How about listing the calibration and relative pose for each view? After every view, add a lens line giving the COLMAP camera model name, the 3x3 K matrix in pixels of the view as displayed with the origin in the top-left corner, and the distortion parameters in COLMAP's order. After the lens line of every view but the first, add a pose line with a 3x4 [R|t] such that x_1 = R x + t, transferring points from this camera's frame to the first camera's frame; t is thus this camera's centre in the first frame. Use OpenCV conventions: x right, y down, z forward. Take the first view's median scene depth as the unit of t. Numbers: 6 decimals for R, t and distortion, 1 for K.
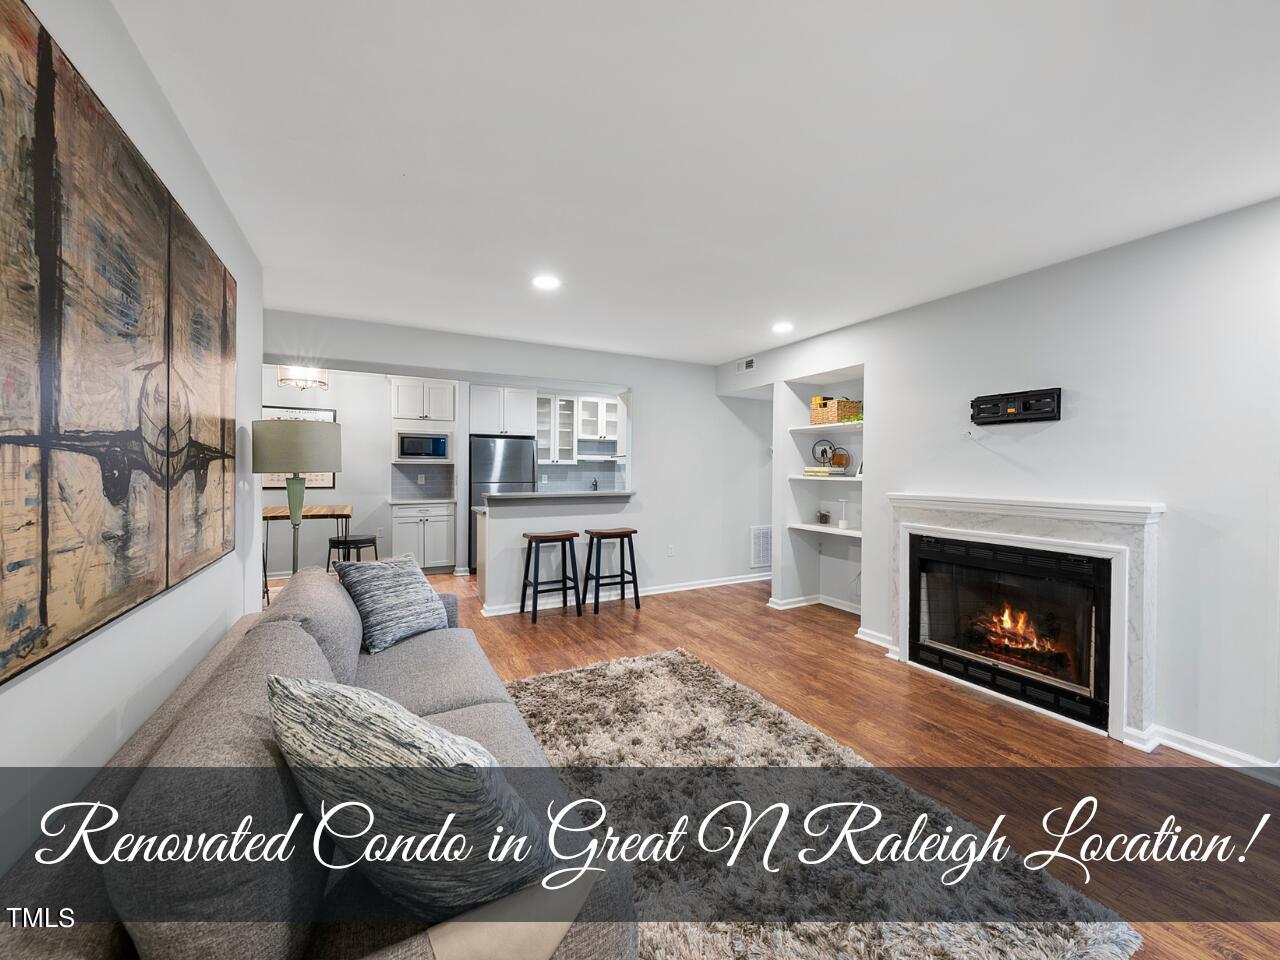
lens RADIAL K [[496.4, 0, 640.5], [0, 496.4, 472.9], [0, 0, 1]] dist [0.000474, 0.000030]
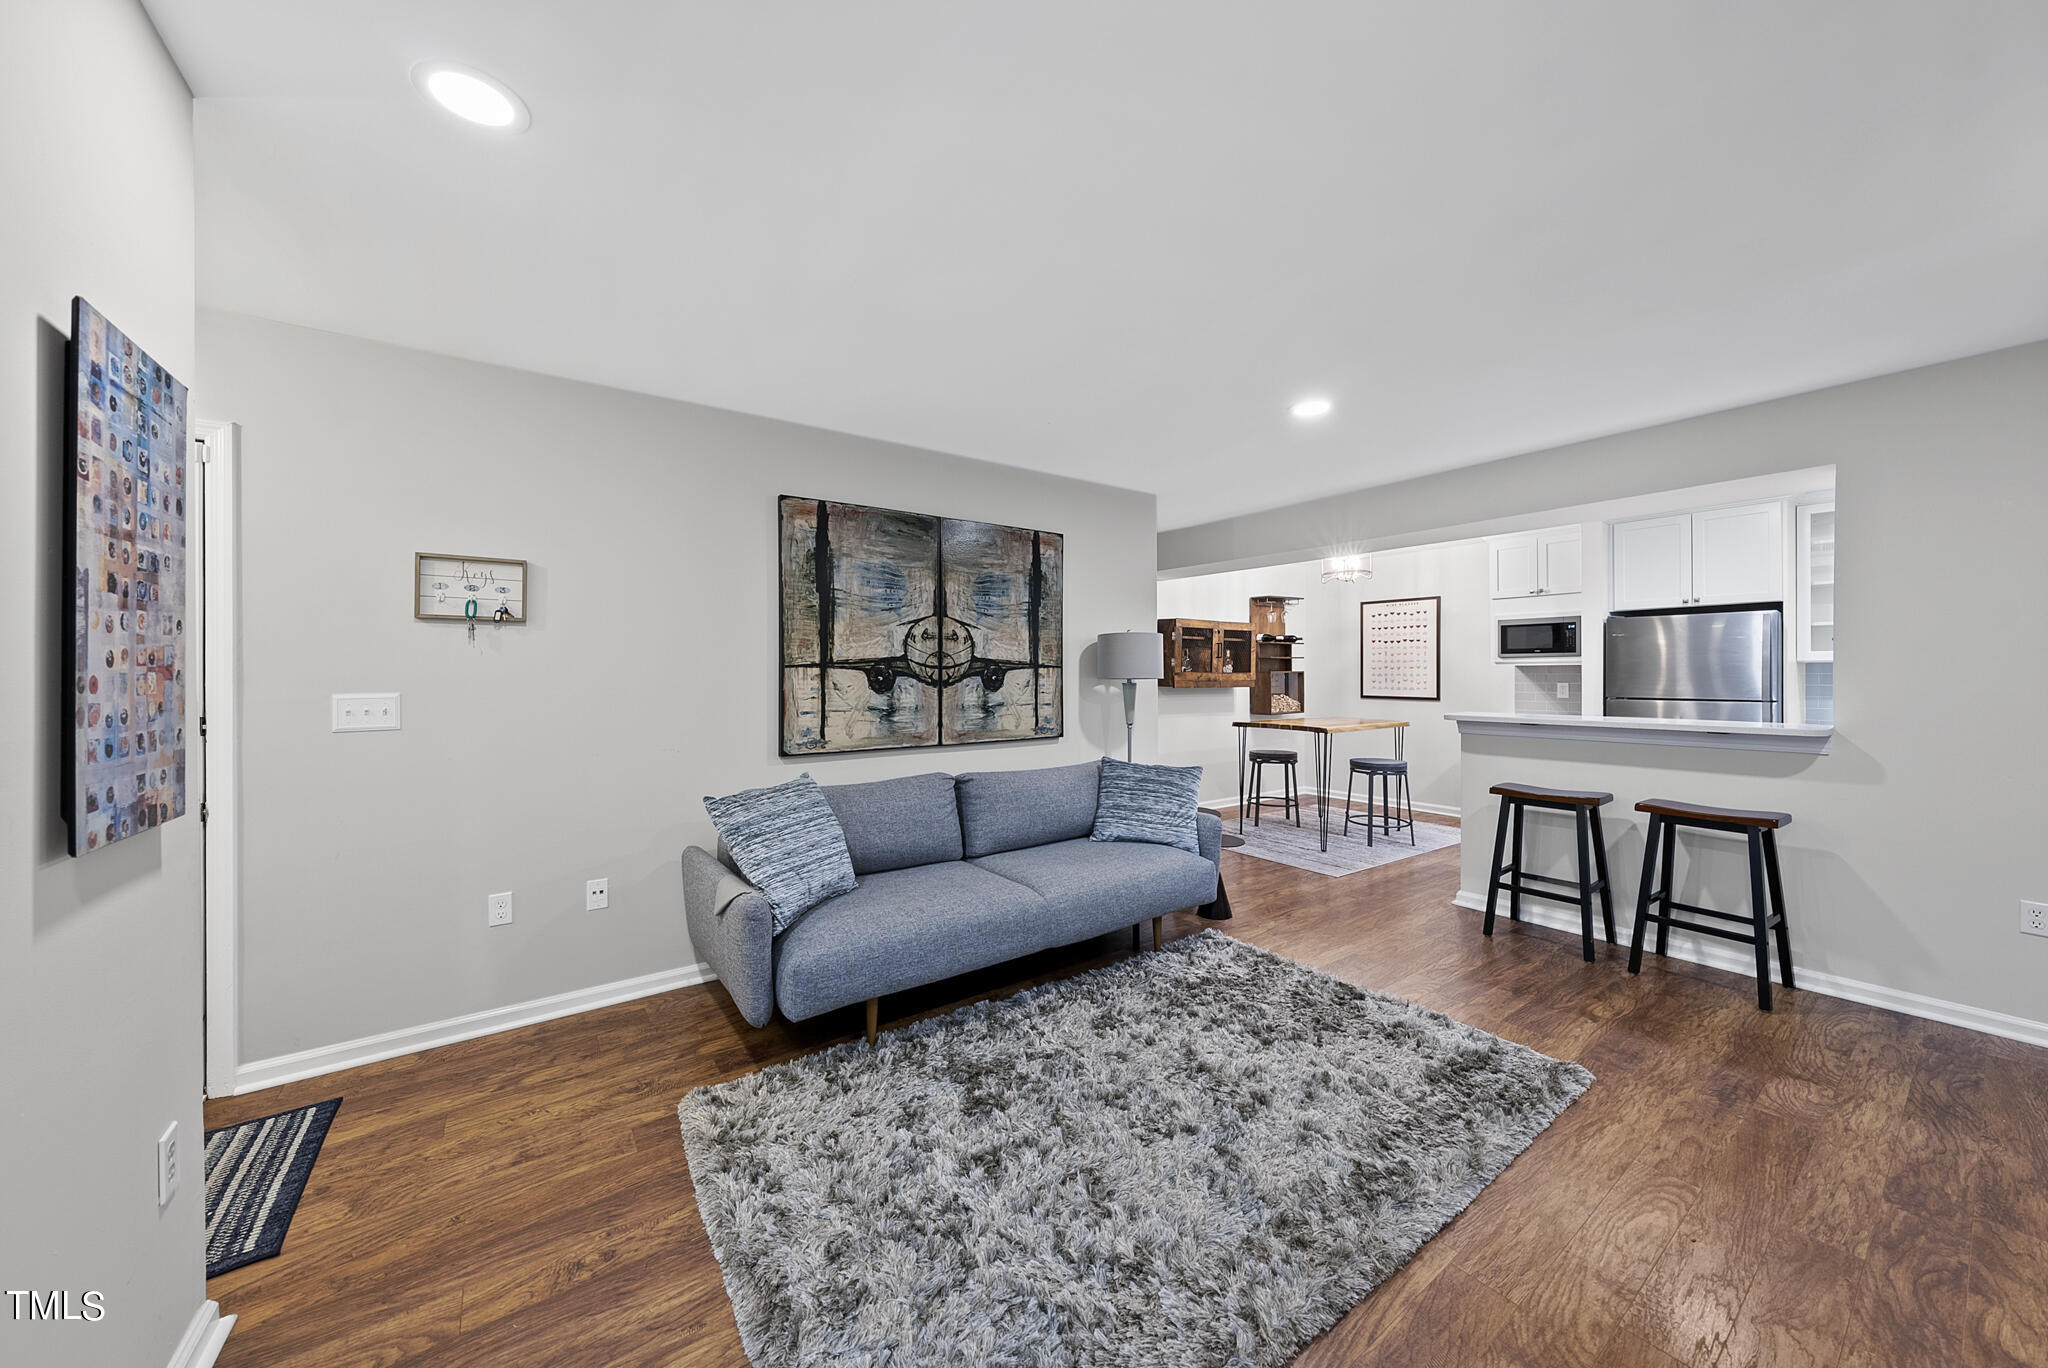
lens RADIAL K [[720.9, 0, 1035.7], [0, 720.9, 683.9], [0, 0, 1]] dist [0.000673, -0.000715]
pose [[0.137400, 0.010917, -0.990455, 0.525179], [-0.004713, 0.999935, 0.010368, -0.002748], [0.990504, 0.003243, 0.137443, 0.325233]]
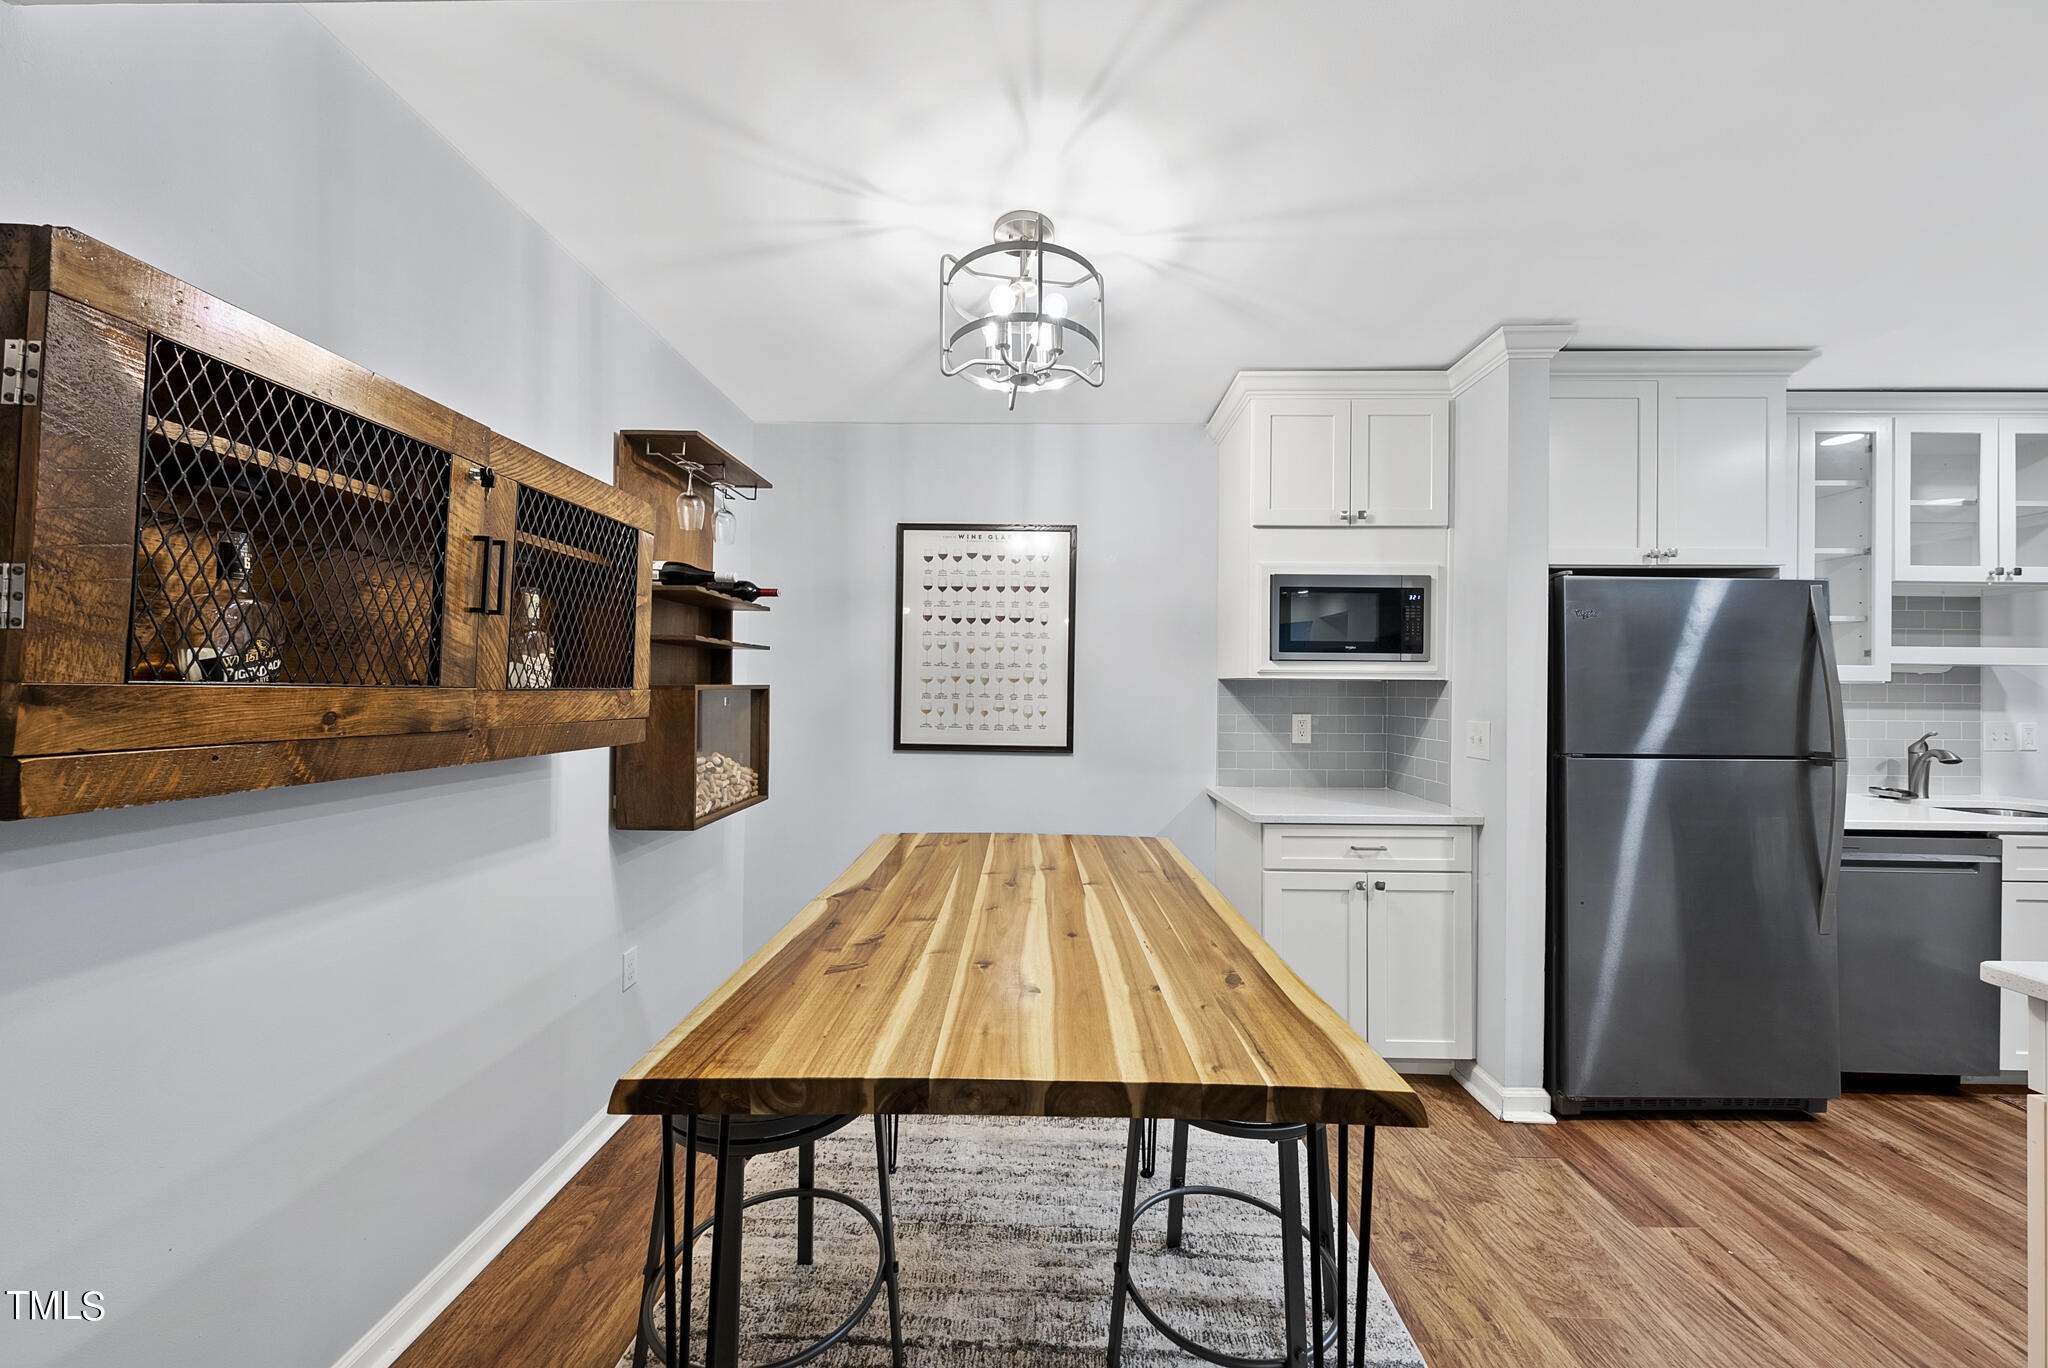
lens RADIAL K [[693.1, 0, 1031.8], [0, 693.1, 683.6], [0, 0, 1]] dist [-0.000168, -0.000160]
pose [[0.875478, -0.000326, -0.483258, -0.548586], [-0.008682, 0.999828, -0.016403, -0.011168], [0.483180, 0.018556, 0.875324, 0.758186]]
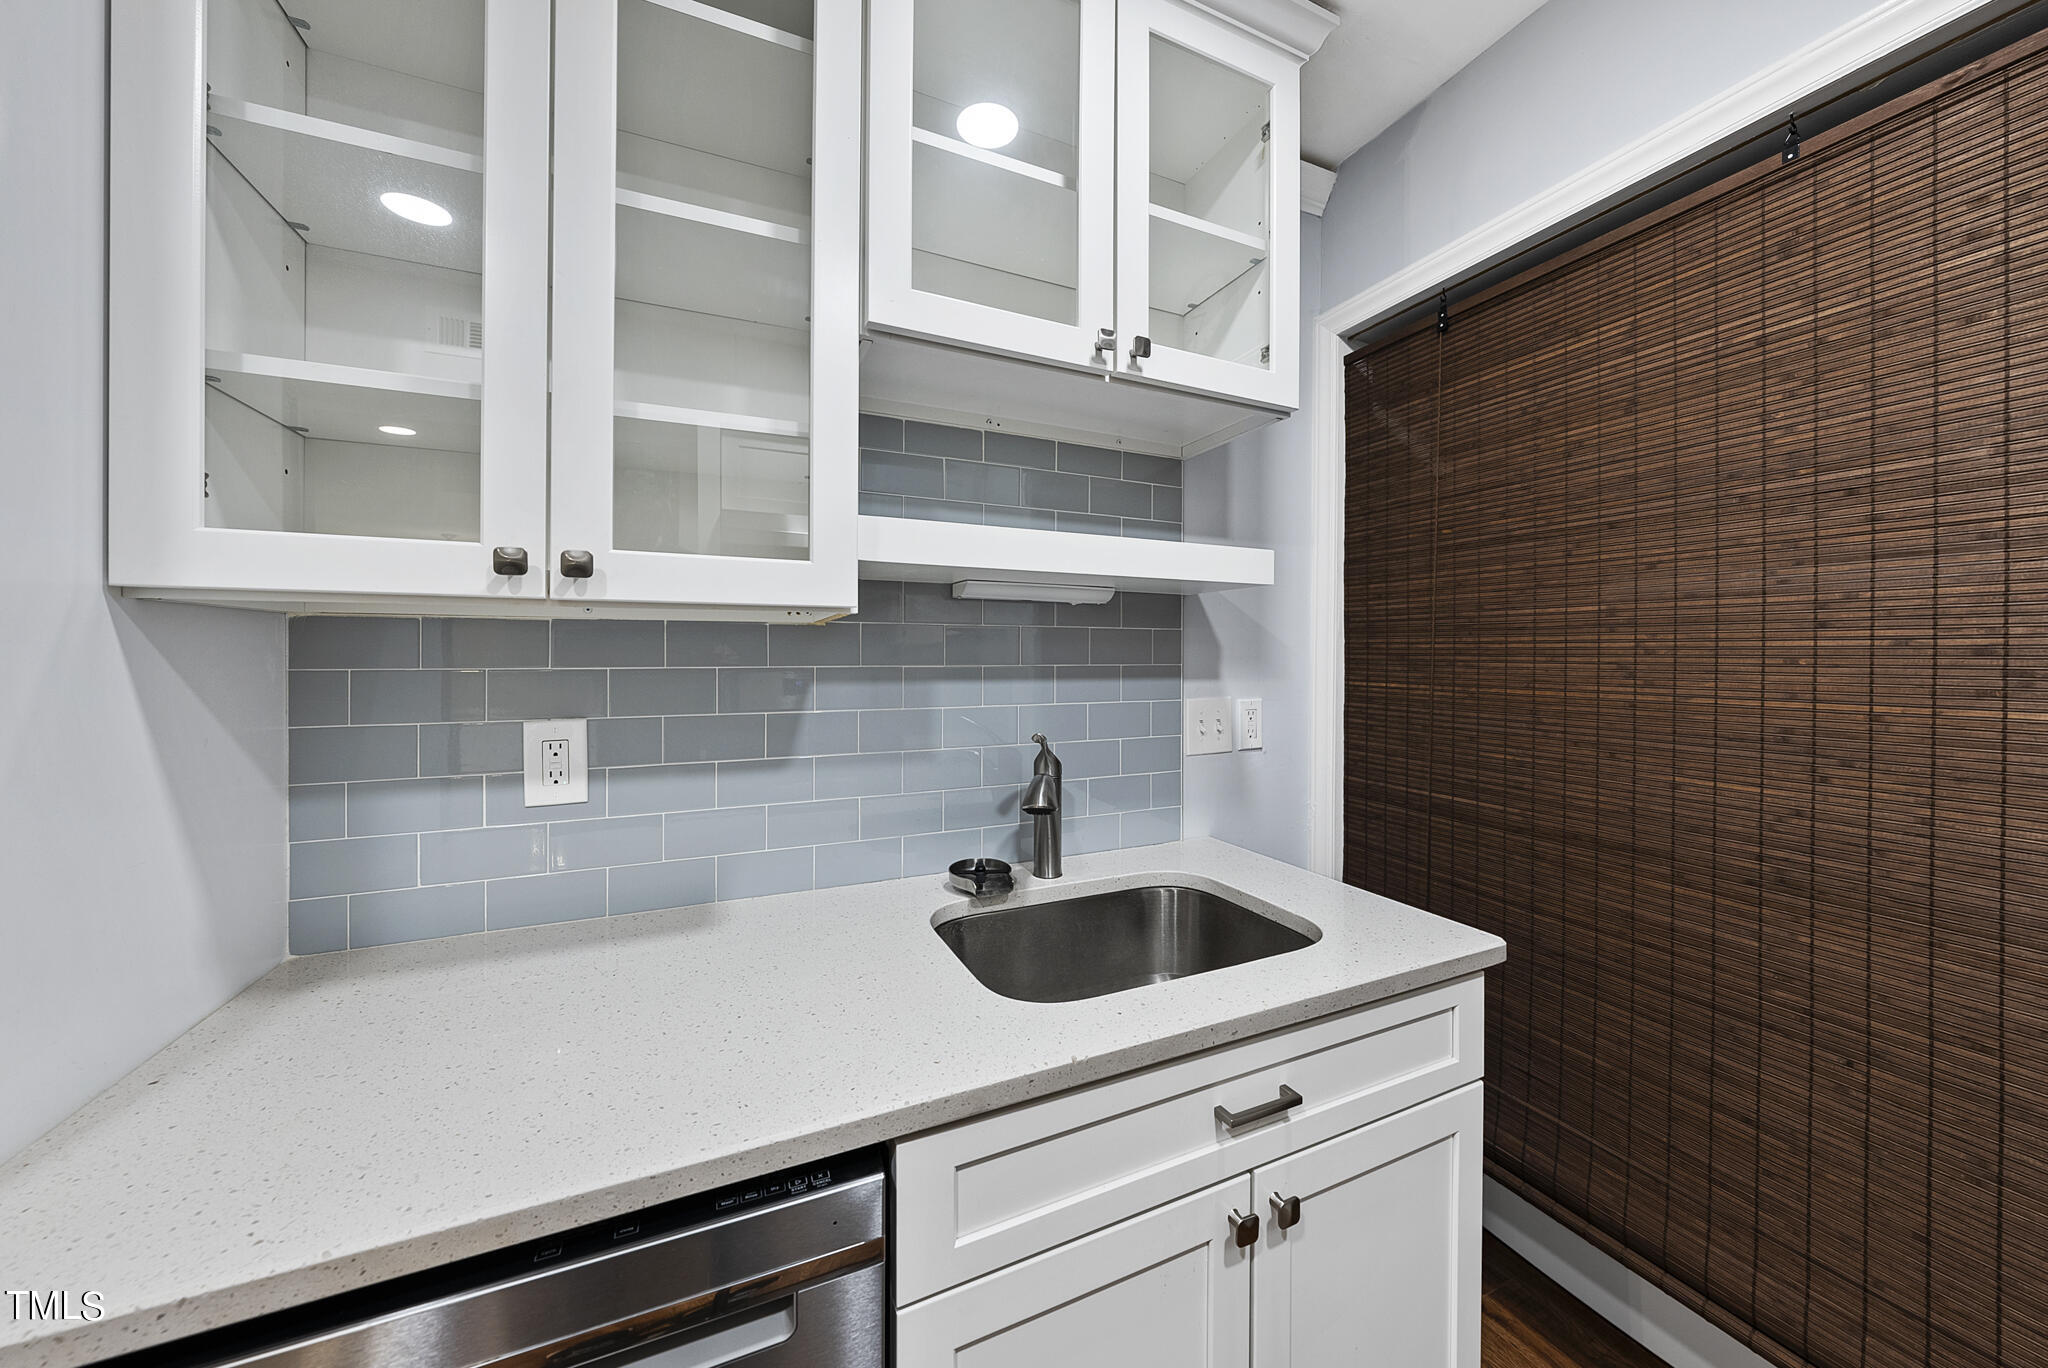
lens RADIAL K [[720.5, 0, 1034.8], [0, 720.5, 658.5], [0, 0, 1]] dist [-0.000309, 0.000074]
pose [[0.998679, -0.008670, -0.050653, -0.140359], [0.008474, 0.999956, -0.004087, -0.013382], [0.050686, 0.003652, 0.998708, 1.396331]]
